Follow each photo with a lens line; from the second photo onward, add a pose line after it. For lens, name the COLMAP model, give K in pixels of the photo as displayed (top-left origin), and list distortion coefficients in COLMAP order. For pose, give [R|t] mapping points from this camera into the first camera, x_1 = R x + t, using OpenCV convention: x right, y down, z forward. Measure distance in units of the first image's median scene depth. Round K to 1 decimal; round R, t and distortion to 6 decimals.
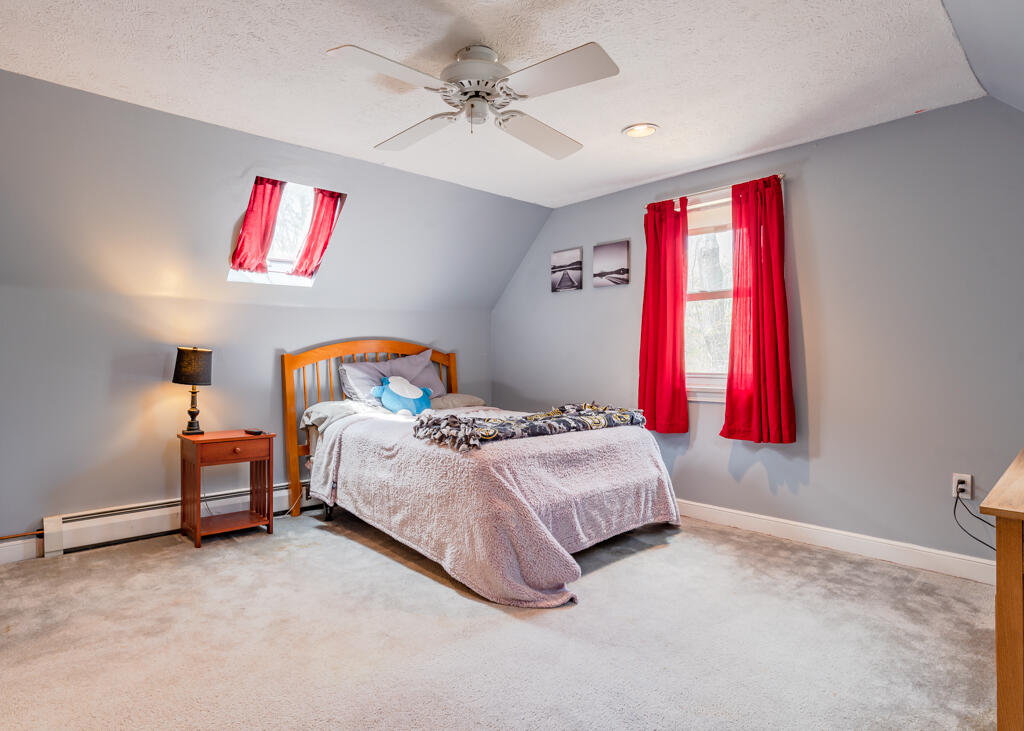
lens RADIAL K [[568.6, 0, 512.0], [0, 568.6, 365.5], [0, 0, 1]] dist [-0.042551, 0.024240]
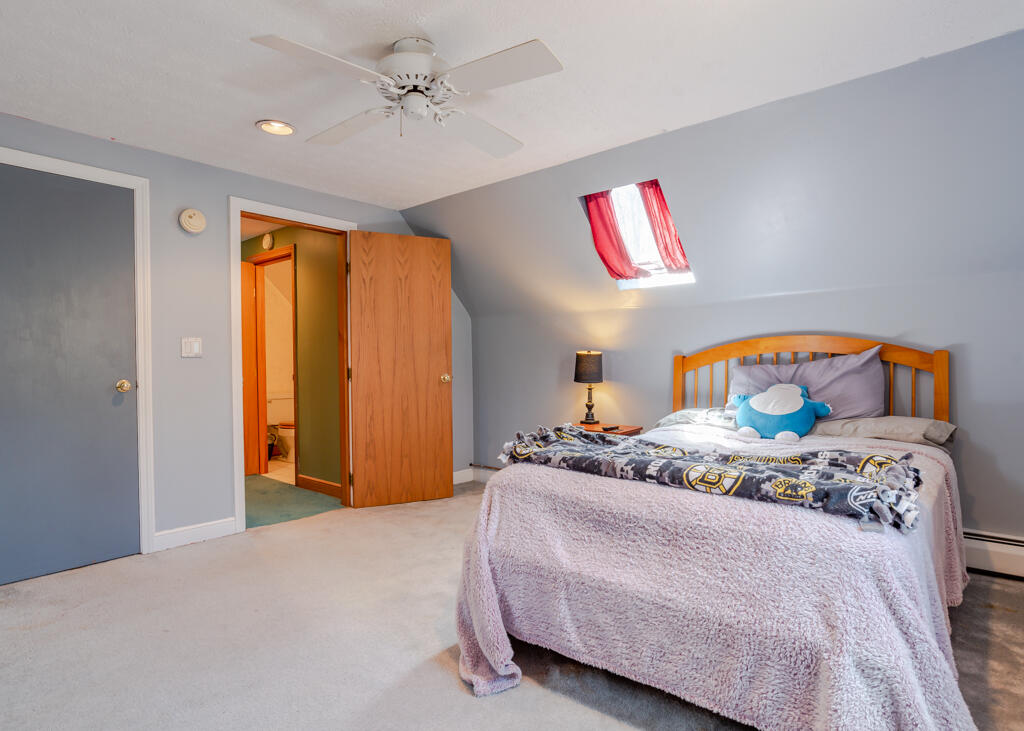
lens RADIAL K [[568.6, 0, 512.0], [0, 568.6, 365.5], [0, 0, 1]] dist [-0.042551, 0.024240]
pose [[0.108681, 0.008360, -0.994042, 0.614039], [-0.006977, 0.999946, 0.007647, -0.009634], [0.994052, 0.006104, 0.108733, 0.707119]]
